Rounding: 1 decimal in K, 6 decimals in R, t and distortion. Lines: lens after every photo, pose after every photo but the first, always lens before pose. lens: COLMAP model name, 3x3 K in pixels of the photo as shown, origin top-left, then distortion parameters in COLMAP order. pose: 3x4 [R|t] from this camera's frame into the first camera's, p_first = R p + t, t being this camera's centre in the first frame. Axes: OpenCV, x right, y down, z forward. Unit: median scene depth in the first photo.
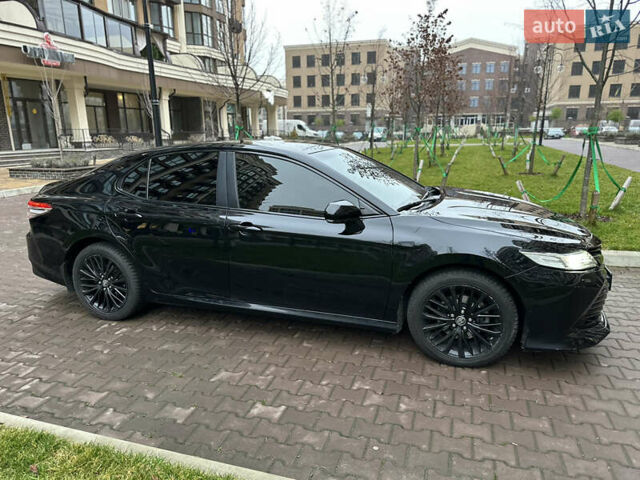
lens RADIAL K [[449.7, 0, 320.0], [0, 449.7, 240.0], [0, 0, 1]] dist [0.055015, -0.075575]
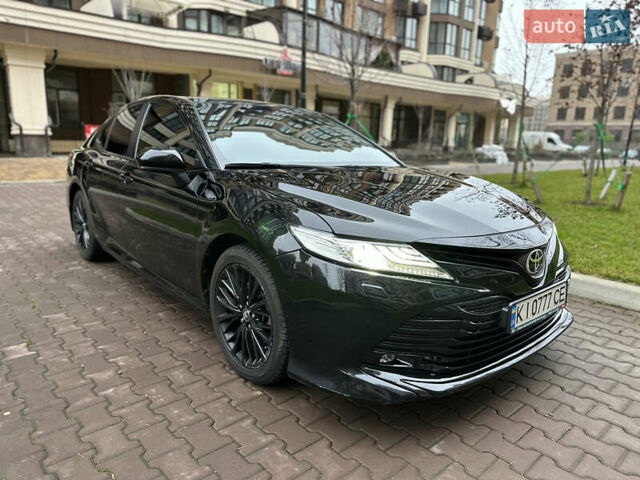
lens RADIAL K [[449.7, 0, 320.0], [0, 449.7, 240.0], [0, 0, 1]] dist [0.055015, -0.075575]
pose [[0.853315, 0.146528, -0.500383, 0.127777], [-0.162008, 0.986708, 0.012665, 0.004491], [0.495588, 0.070259, 0.865712, 0.068622]]
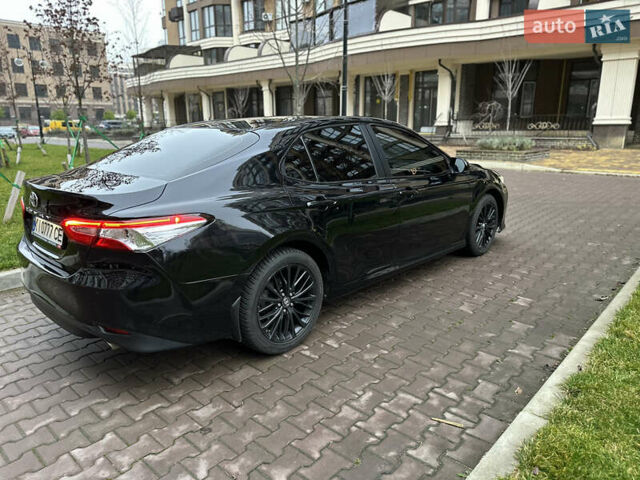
lens RADIAL K [[449.7, 0, 320.0], [0, 449.7, 240.0], [0, 0, 1]] dist [0.055015, -0.075575]
pose [[0.430511, -0.215766, 0.876416, -0.232179], [0.220322, 0.966755, 0.129781, -0.018993], [-0.875282, 0.137222, 0.463736, 0.127460]]
